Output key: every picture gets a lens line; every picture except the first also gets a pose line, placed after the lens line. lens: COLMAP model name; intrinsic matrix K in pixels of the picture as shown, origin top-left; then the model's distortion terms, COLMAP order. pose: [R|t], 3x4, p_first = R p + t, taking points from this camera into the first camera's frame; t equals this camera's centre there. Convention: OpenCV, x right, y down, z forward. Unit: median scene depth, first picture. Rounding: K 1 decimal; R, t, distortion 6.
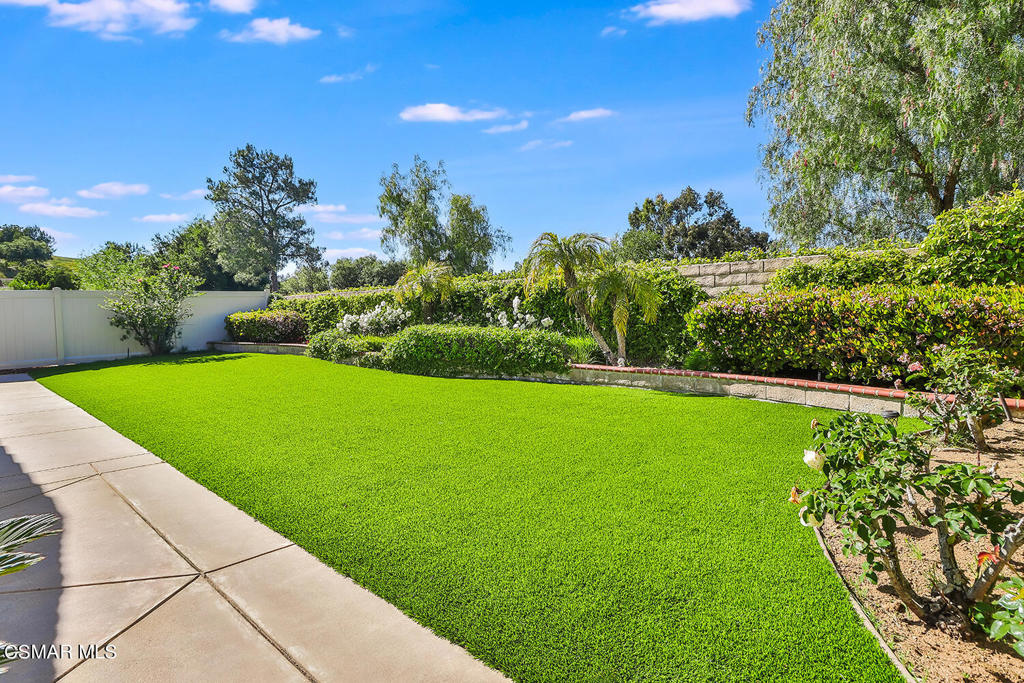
lens RADIAL K [[530.2, 0, 514.8], [0, 530.2, 319.8], [0, 0, 1]] dist [0.002937, 0.000603]
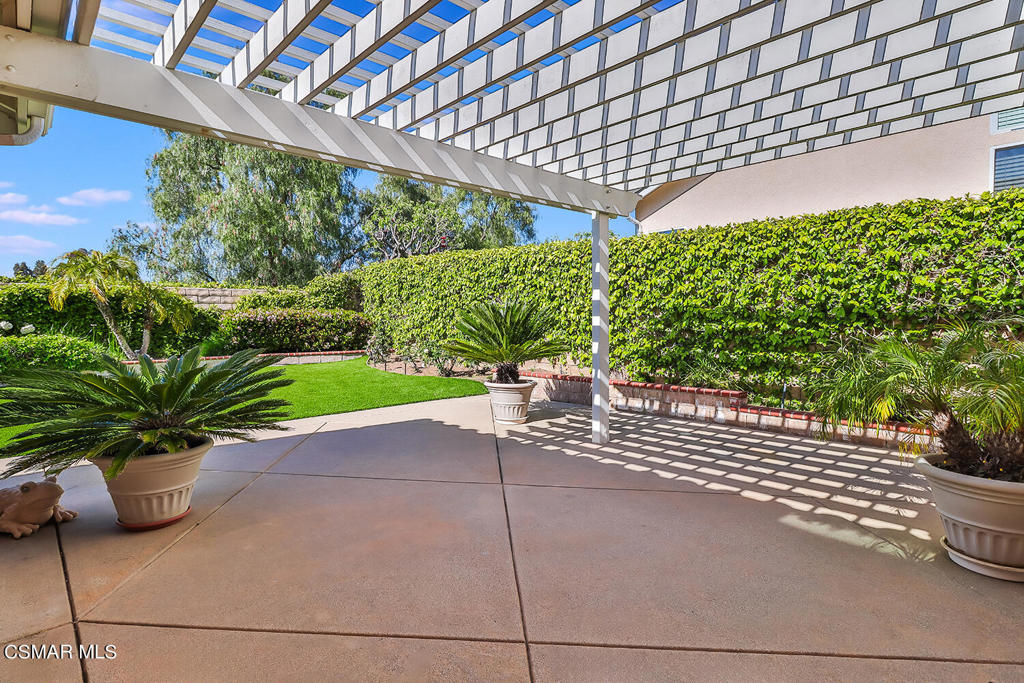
lens RADIAL K [[530.2, 0, 514.8], [0, 530.2, 319.8], [0, 0, 1]] dist [0.002937, 0.000603]
pose [[0.058167, 0.014173, 0.998206, -1.282781], [0.019756, 0.999687, -0.015345, 0.029795], [-0.998111, 0.020613, 0.057869, 0.014224]]
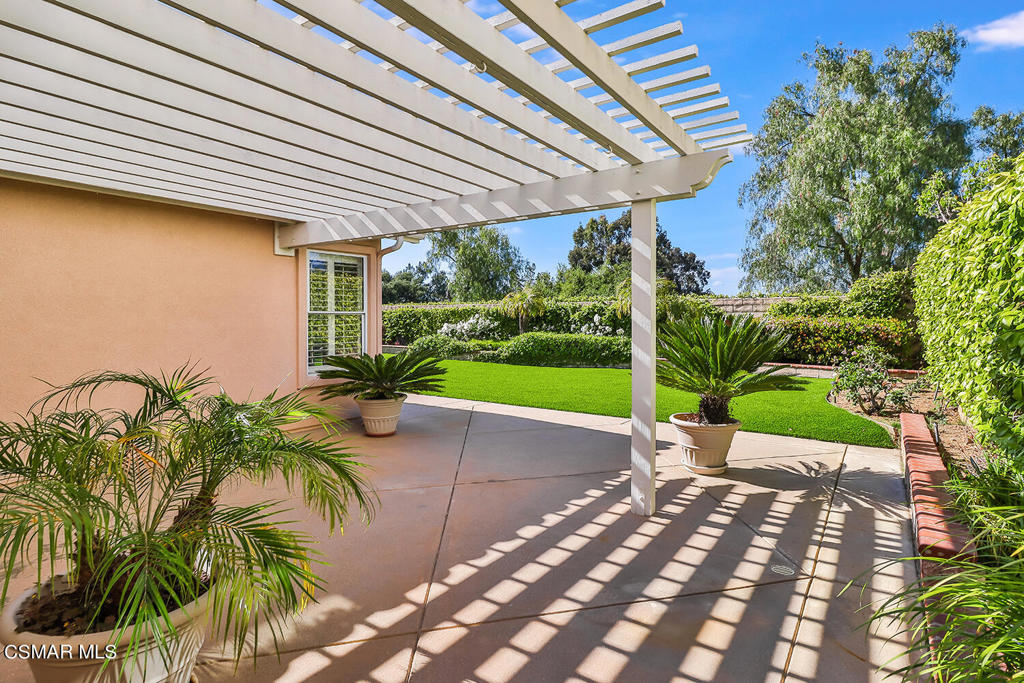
lens RADIAL K [[530.2, 0, 514.8], [0, 530.2, 319.8], [0, 0, 1]] dist [0.002937, 0.000603]
pose [[0.990558, 0.018697, 0.135815, -0.642898], [-0.016542, 0.999719, -0.016980, 0.001674], [-0.136095, 0.014573, 0.990589, -0.689103]]
